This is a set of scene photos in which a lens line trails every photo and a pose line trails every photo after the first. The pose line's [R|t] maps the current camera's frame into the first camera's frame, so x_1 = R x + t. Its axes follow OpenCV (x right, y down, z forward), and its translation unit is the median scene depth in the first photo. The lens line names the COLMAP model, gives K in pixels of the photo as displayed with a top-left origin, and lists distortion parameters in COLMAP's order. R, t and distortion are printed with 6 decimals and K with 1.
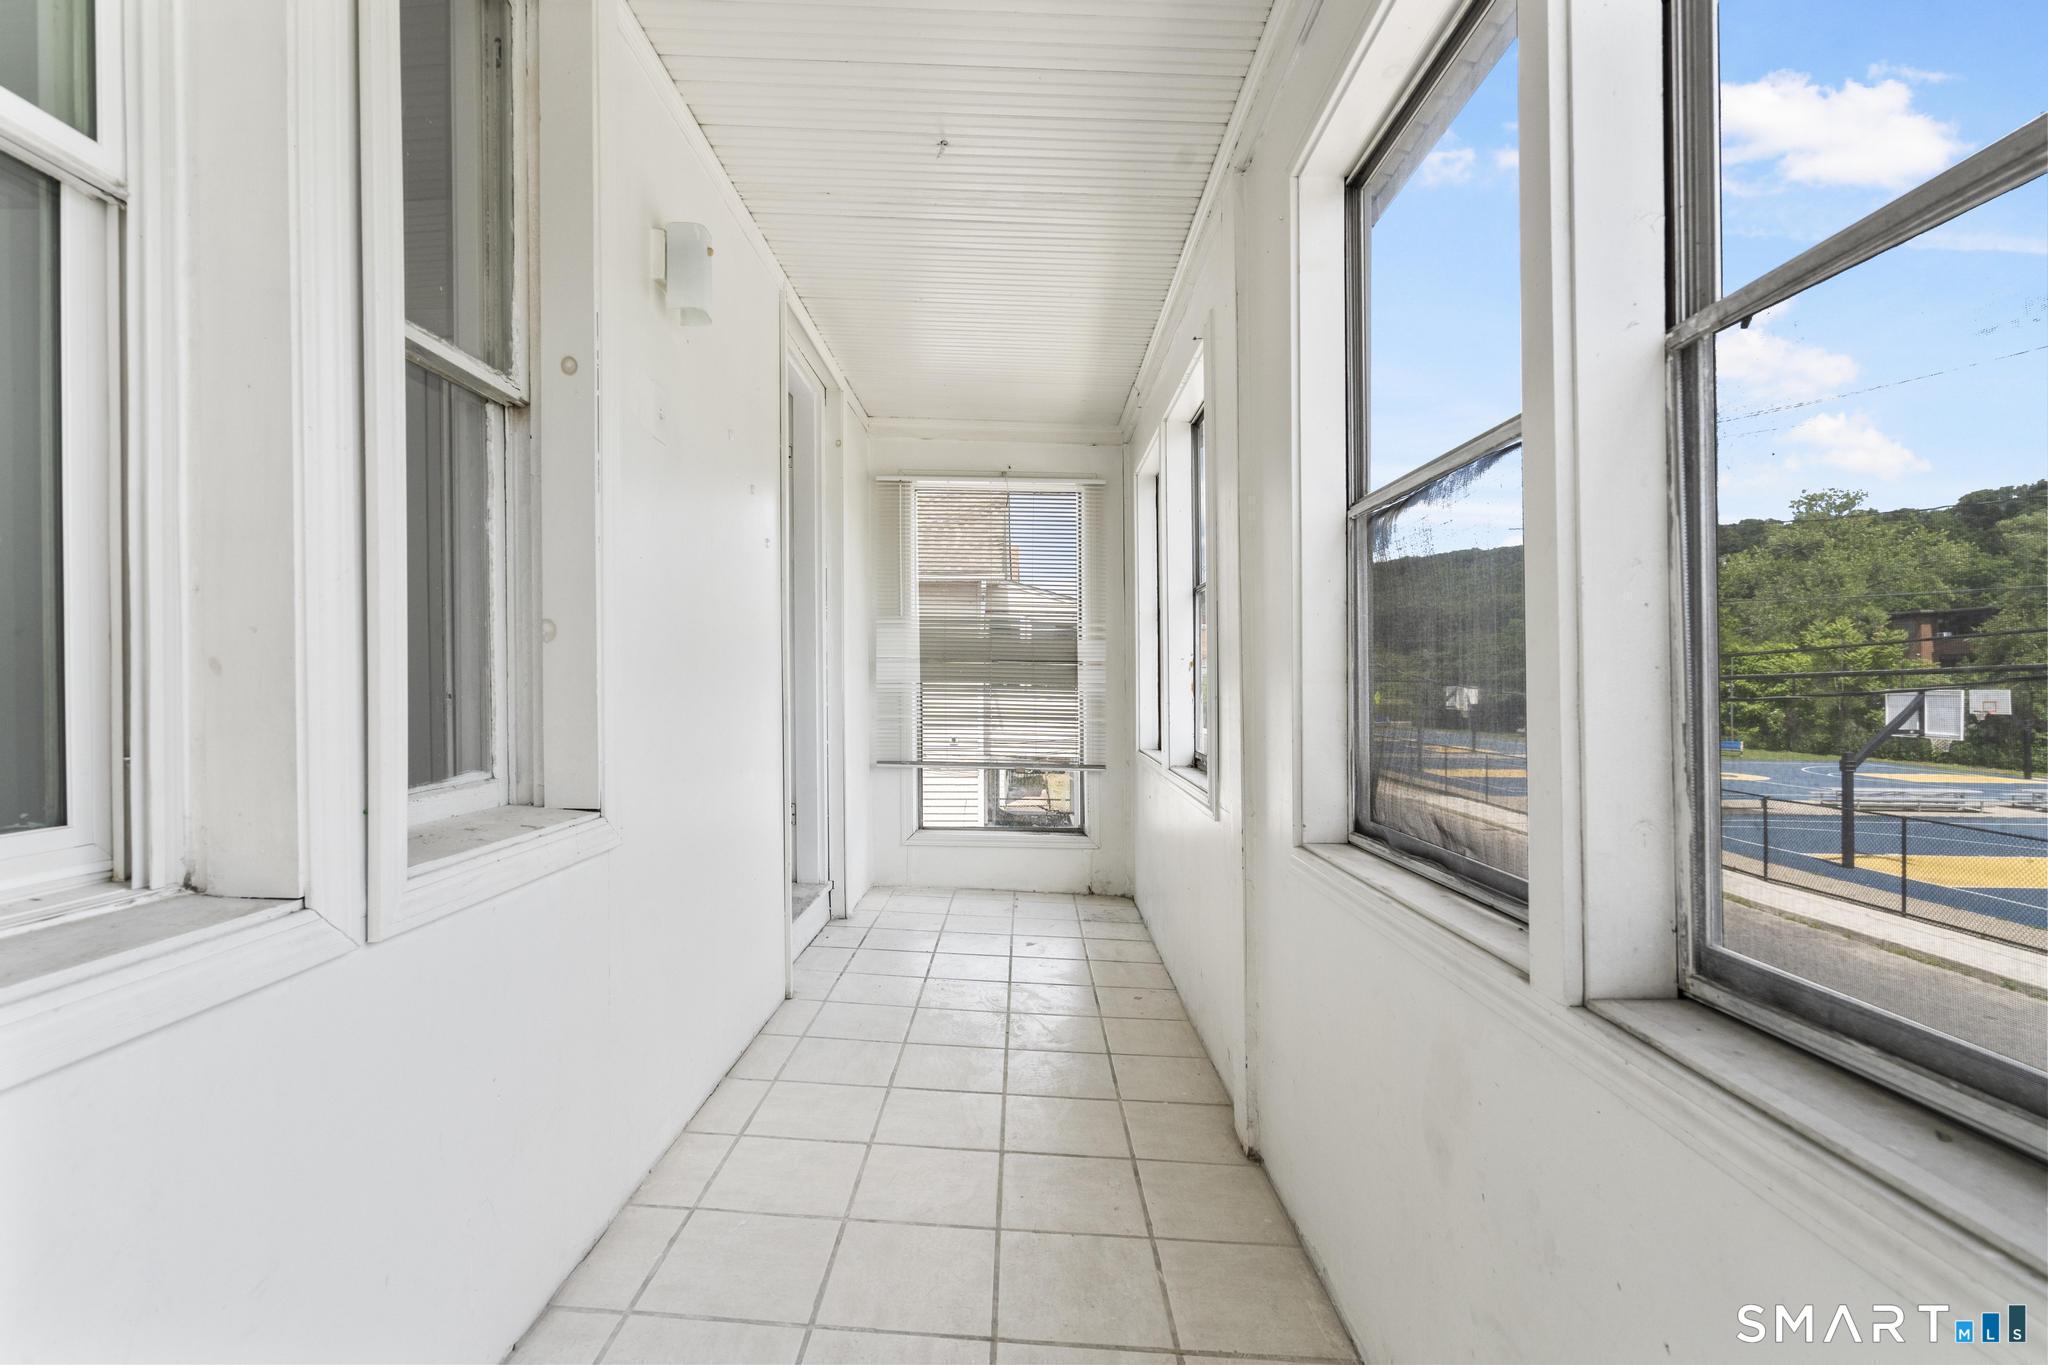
lens RADIAL K [[926.4, 0, 1008.7], [0, 926.4, 680.4], [0, 0, 1]] dist [-0.009770, 0.005317]
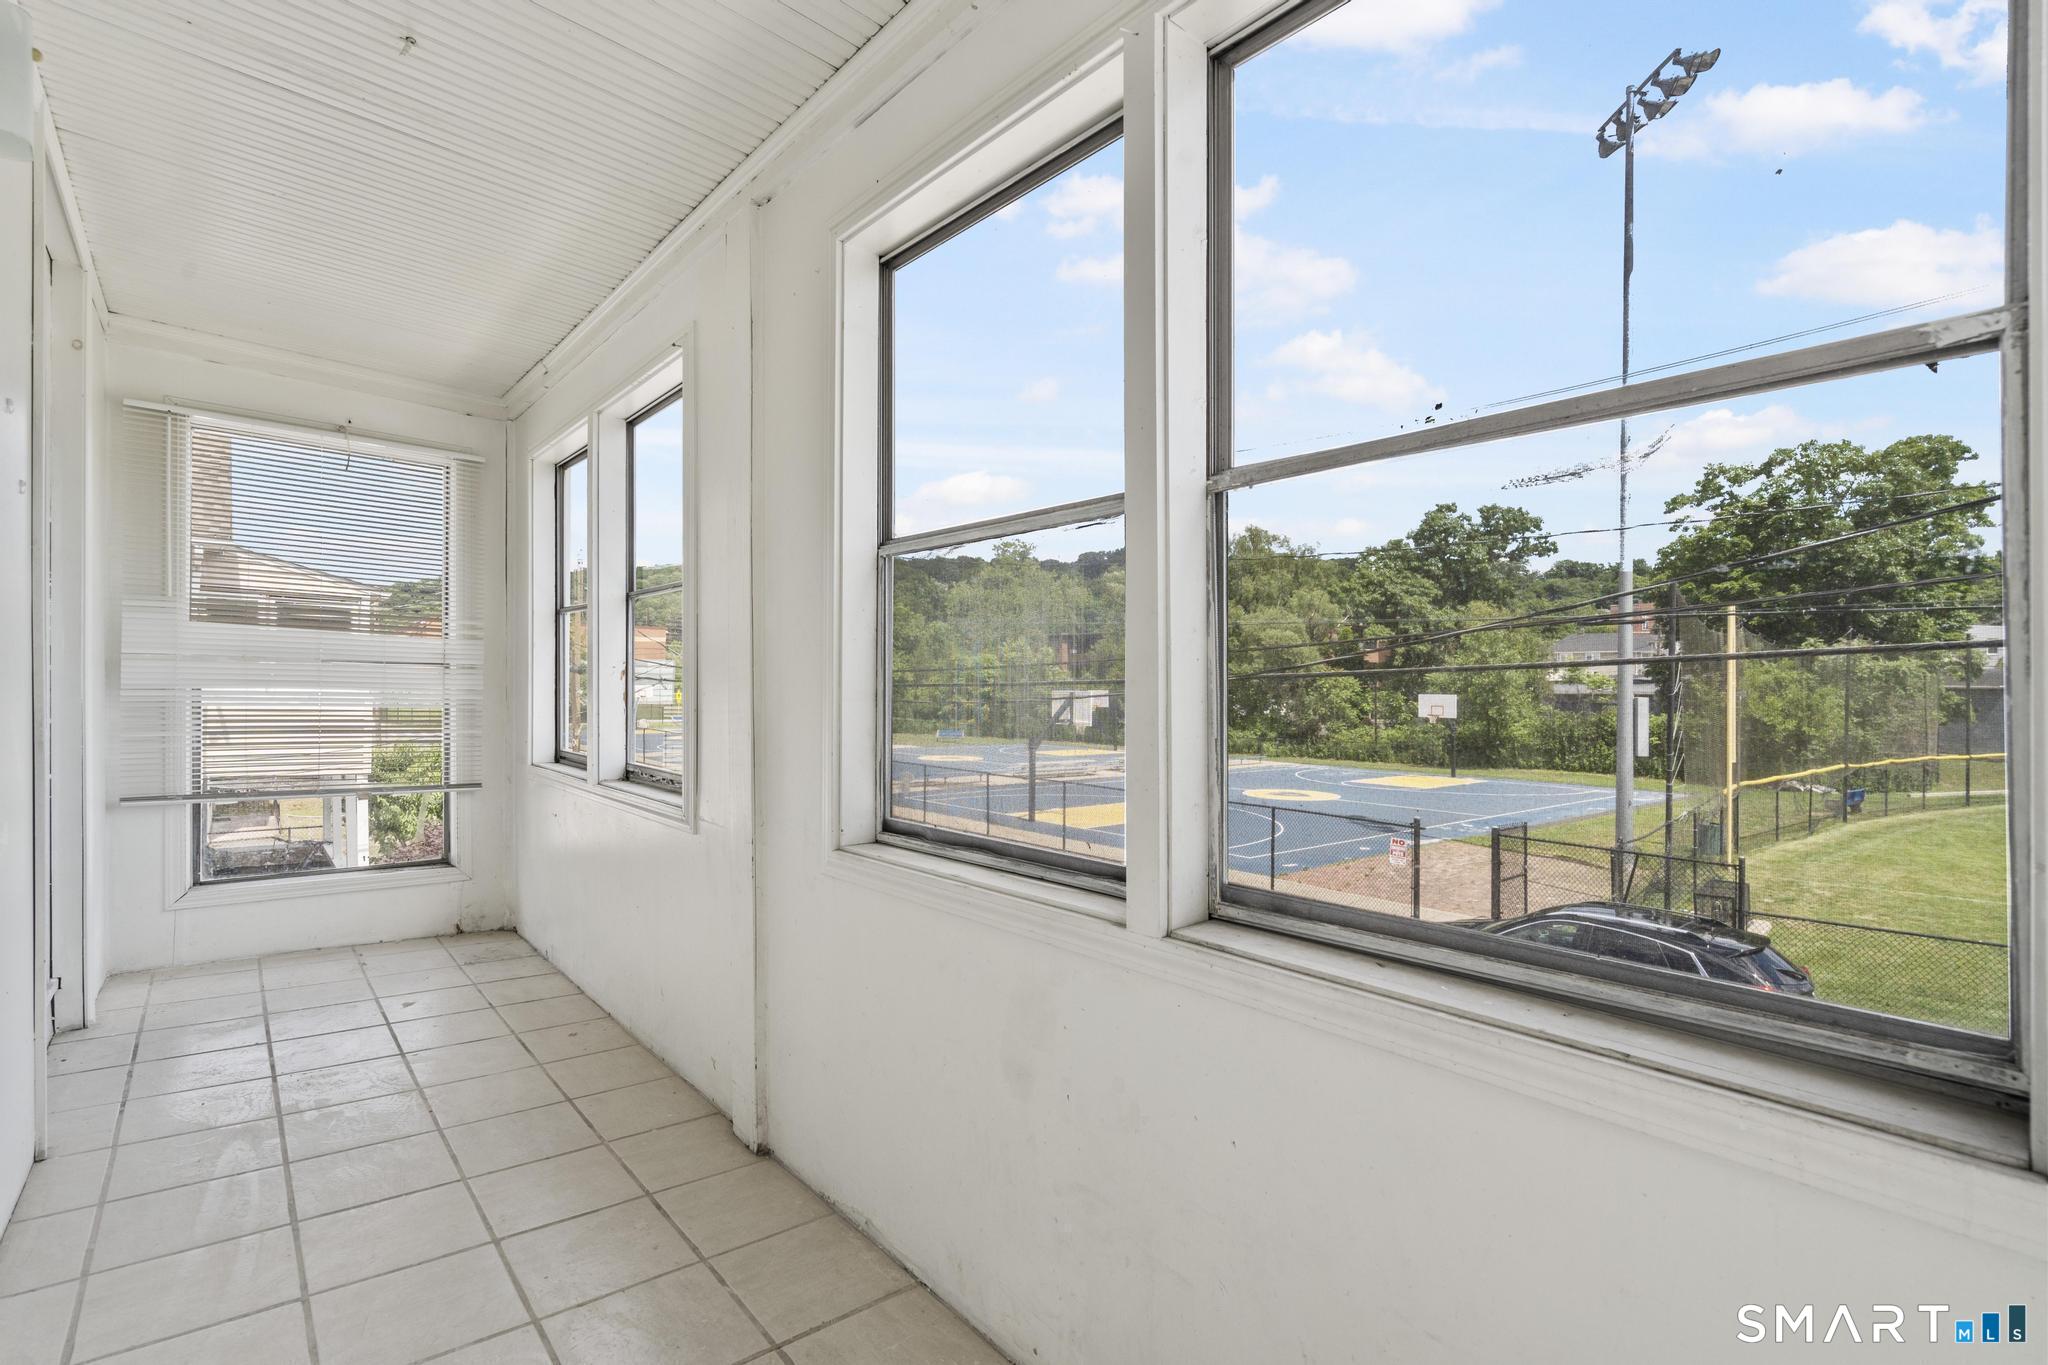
lens RADIAL K [[926.4, 0, 1008.7], [0, 926.4, 680.4], [0, 0, 1]] dist [-0.009770, 0.005317]
pose [[0.746136, 0.008024, 0.665745, -0.148615], [-0.009010, 0.999958, -0.001954, -0.011897], [-0.665733, -0.004541, 0.746176, 0.023694]]
